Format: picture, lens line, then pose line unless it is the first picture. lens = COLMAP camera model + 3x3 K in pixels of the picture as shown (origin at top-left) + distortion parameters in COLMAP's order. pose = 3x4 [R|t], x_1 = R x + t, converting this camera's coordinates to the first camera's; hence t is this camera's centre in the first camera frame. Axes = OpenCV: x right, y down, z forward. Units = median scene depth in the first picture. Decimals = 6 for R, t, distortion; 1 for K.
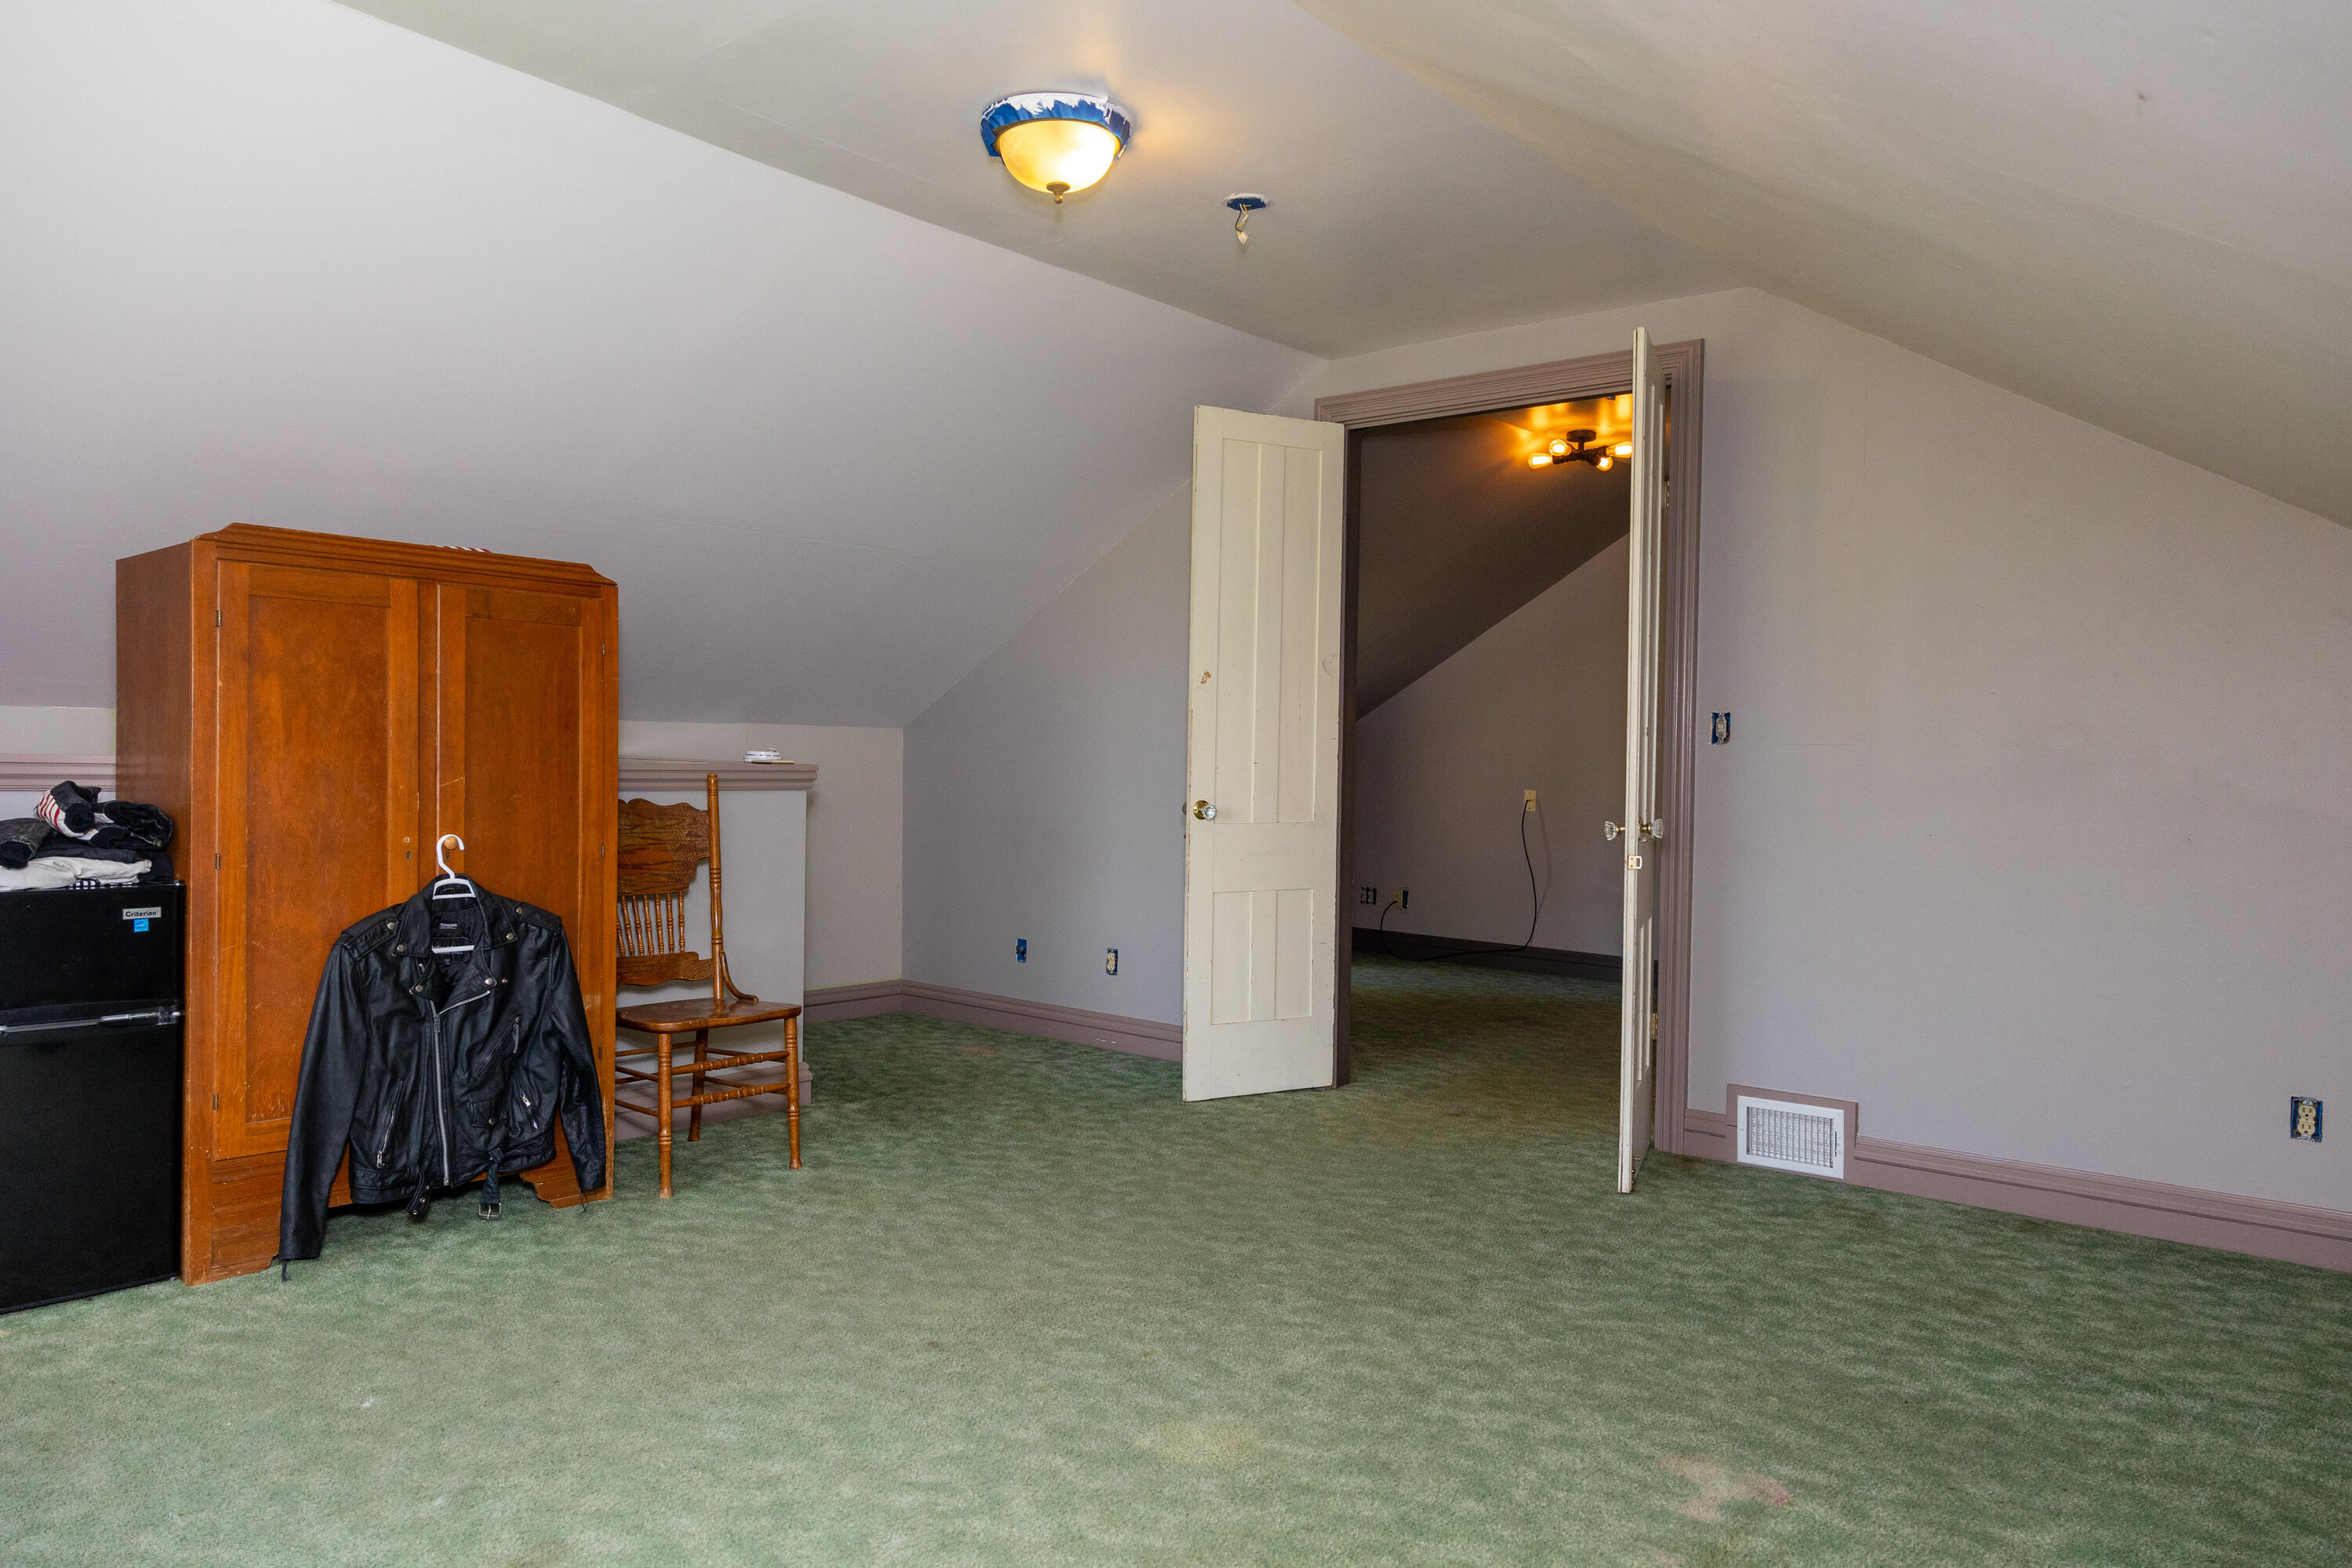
lens RADIAL K [[1589.0, 0, 1184.2], [0, 1589.0, 784.7], [0, 0, 1]] dist [-0.001294, 0.002366]
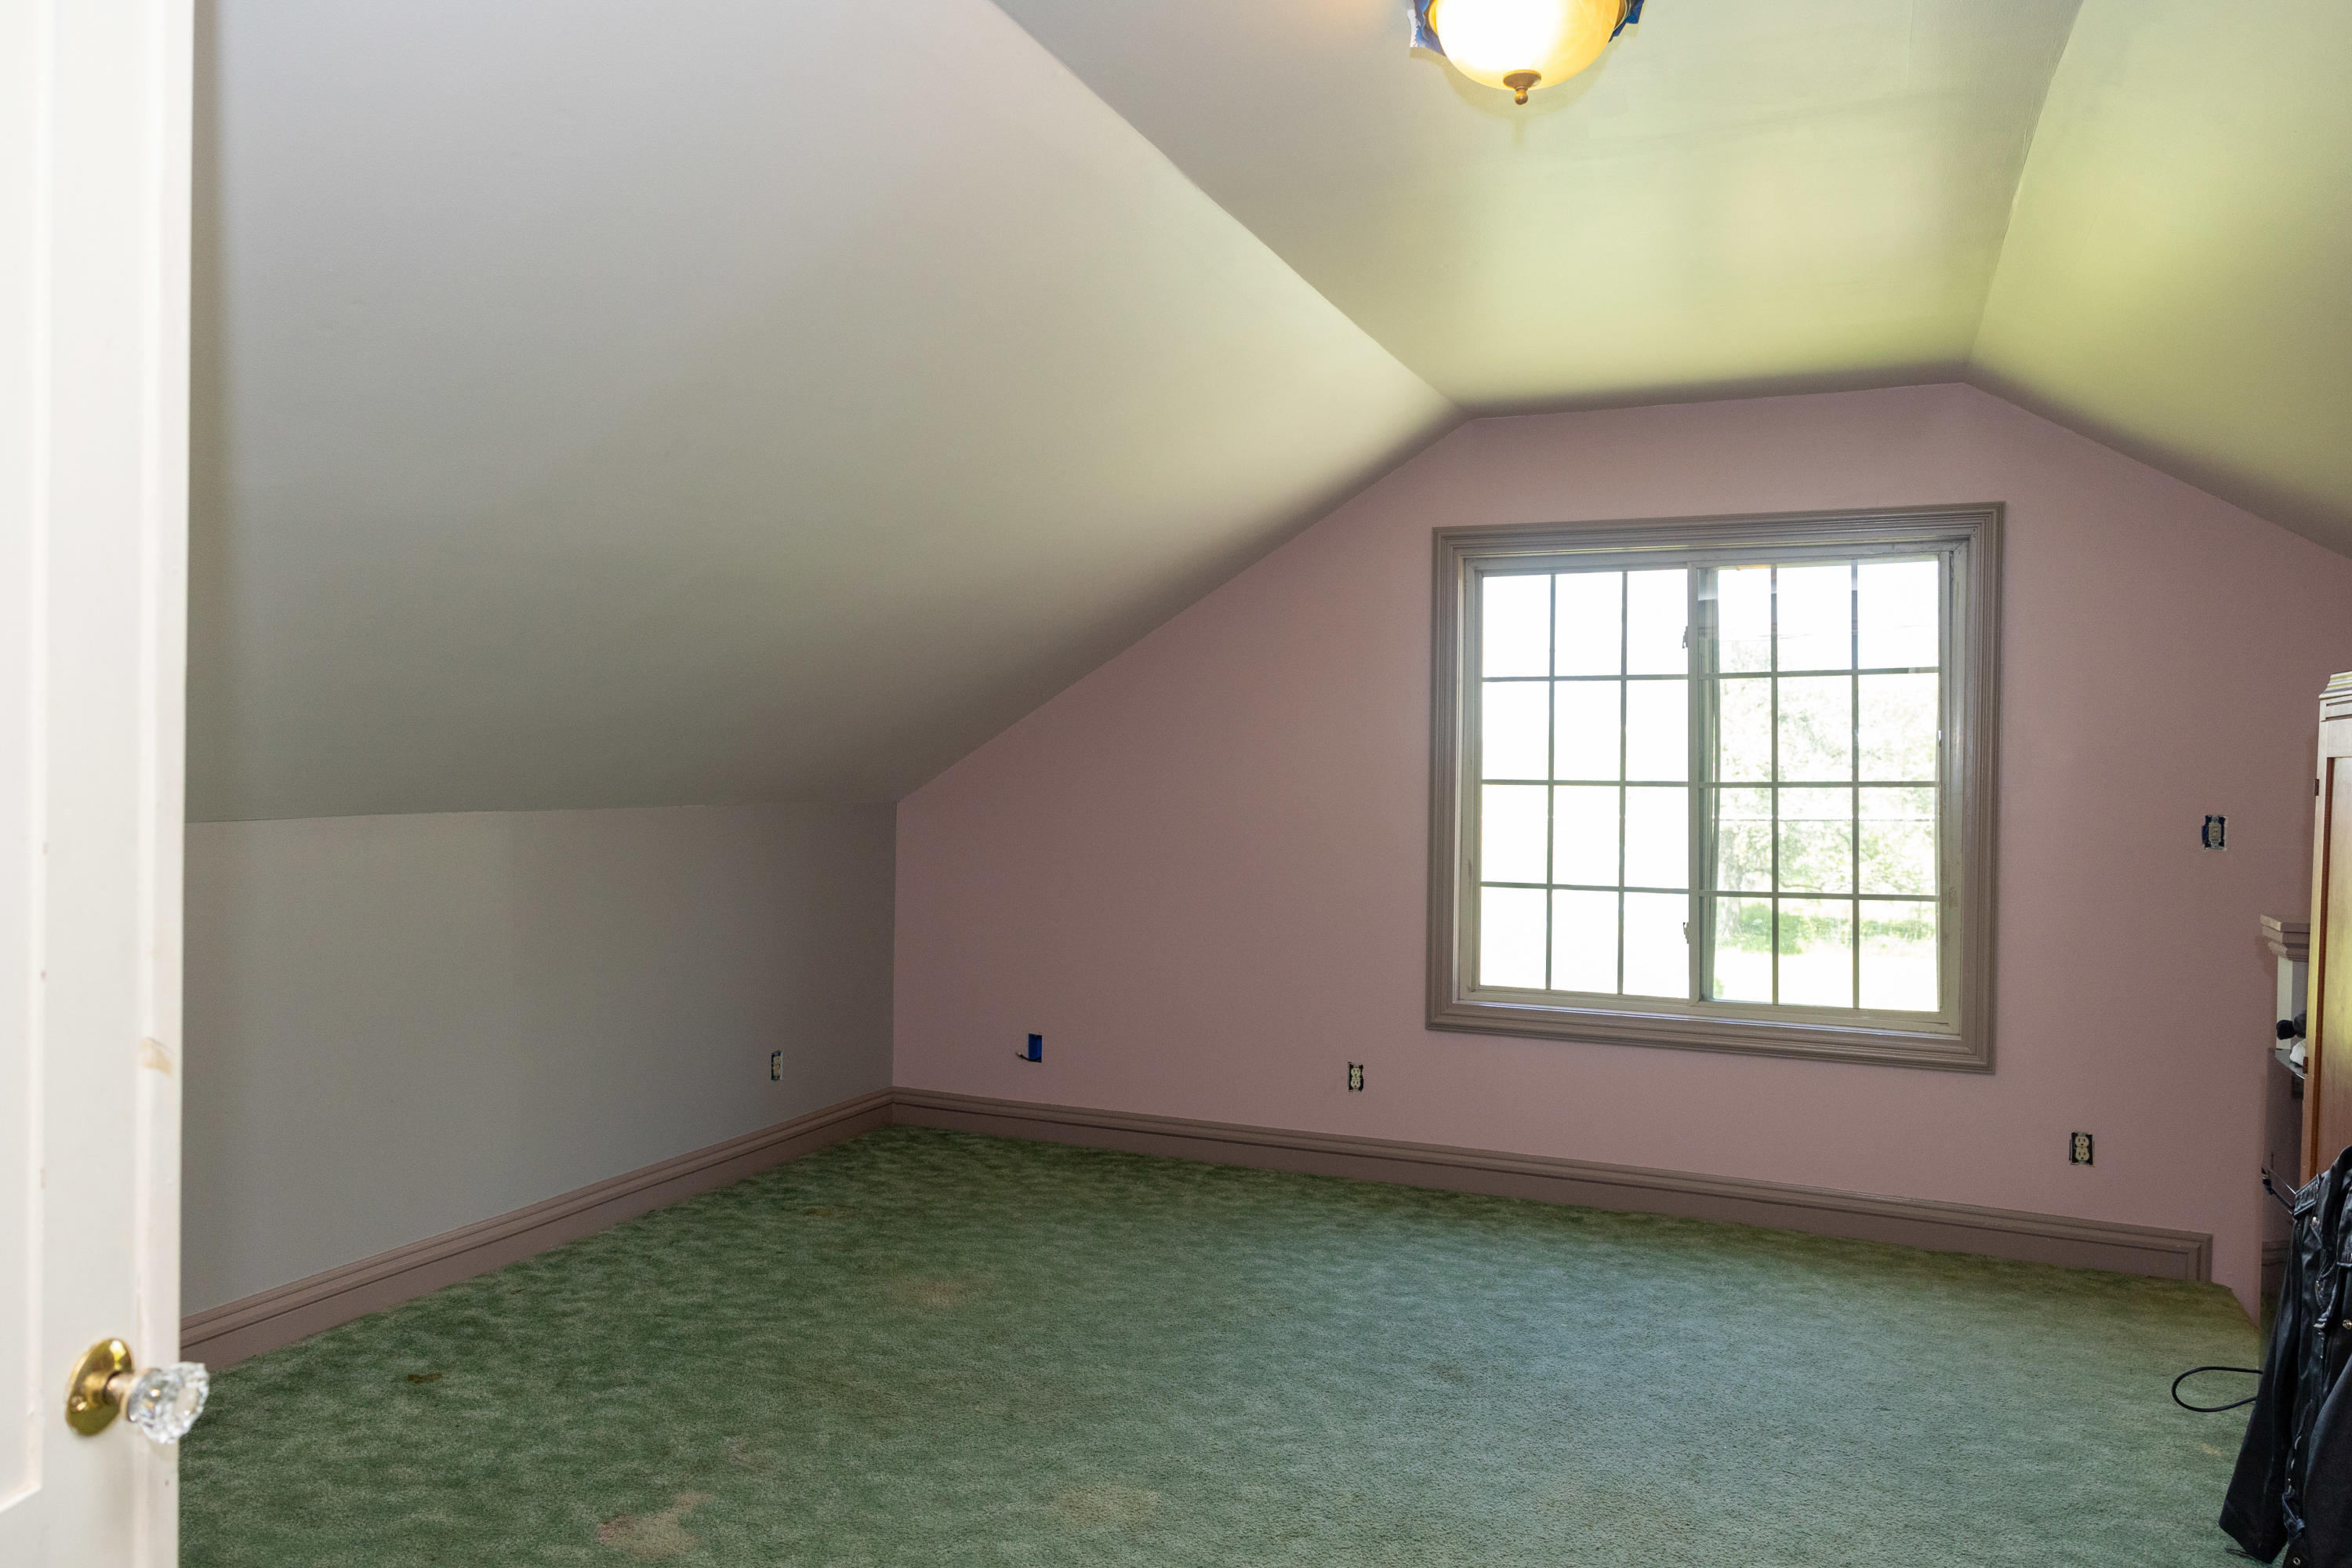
lens RADIAL K [[1589.0, 0, 1176.7], [0, 1589.0, 783.3], [0, 0, 1]] dist [-0.001294, 0.002366]
pose [[-0.955719, -0.025620, -0.293162, 0.244683], [-0.033509, 0.999198, 0.021918, -0.104861], [0.292366, 0.030771, -0.955811, 1.646139]]
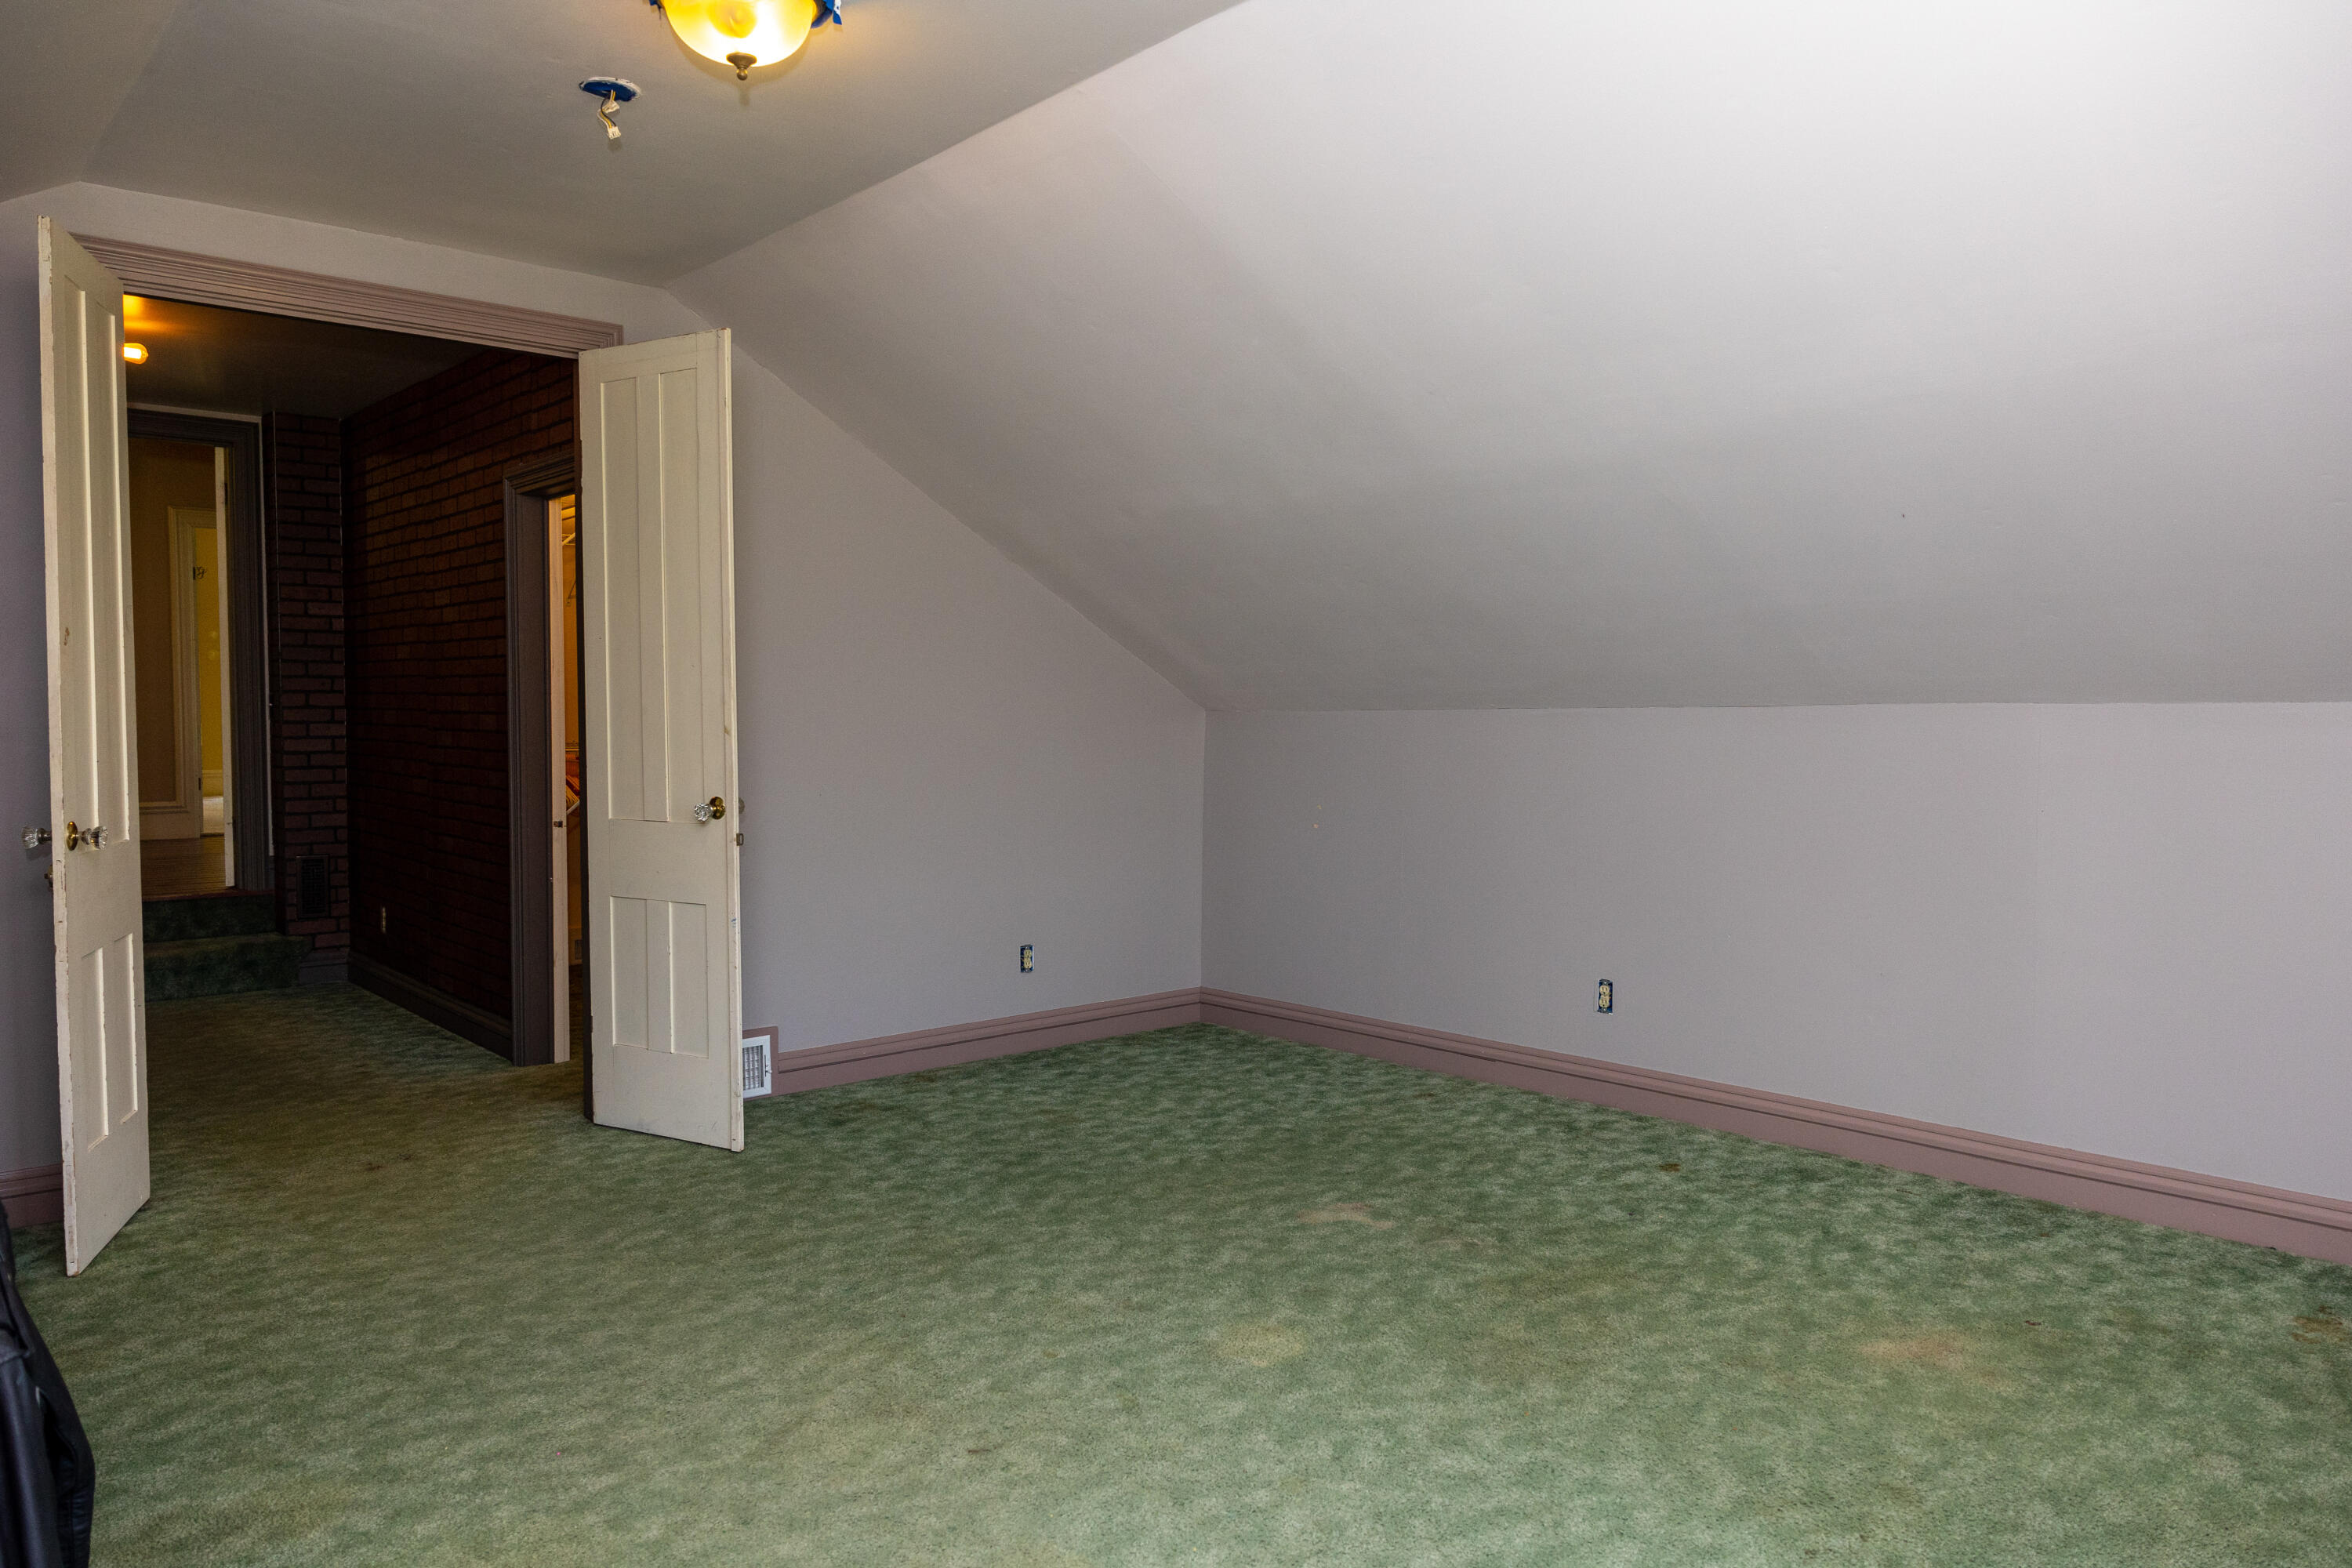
lens RADIAL K [[1589.0, 0, 1176.6], [0, 1589.0, 782.5], [0, 0, 1]] dist [-0.001294, 0.002366]
pose [[0.147383, -0.060960, 0.987199, -0.893892], [0.017884, 0.998100, 0.058963, -0.057527], [-0.988918, 0.008965, 0.148193, 0.693912]]
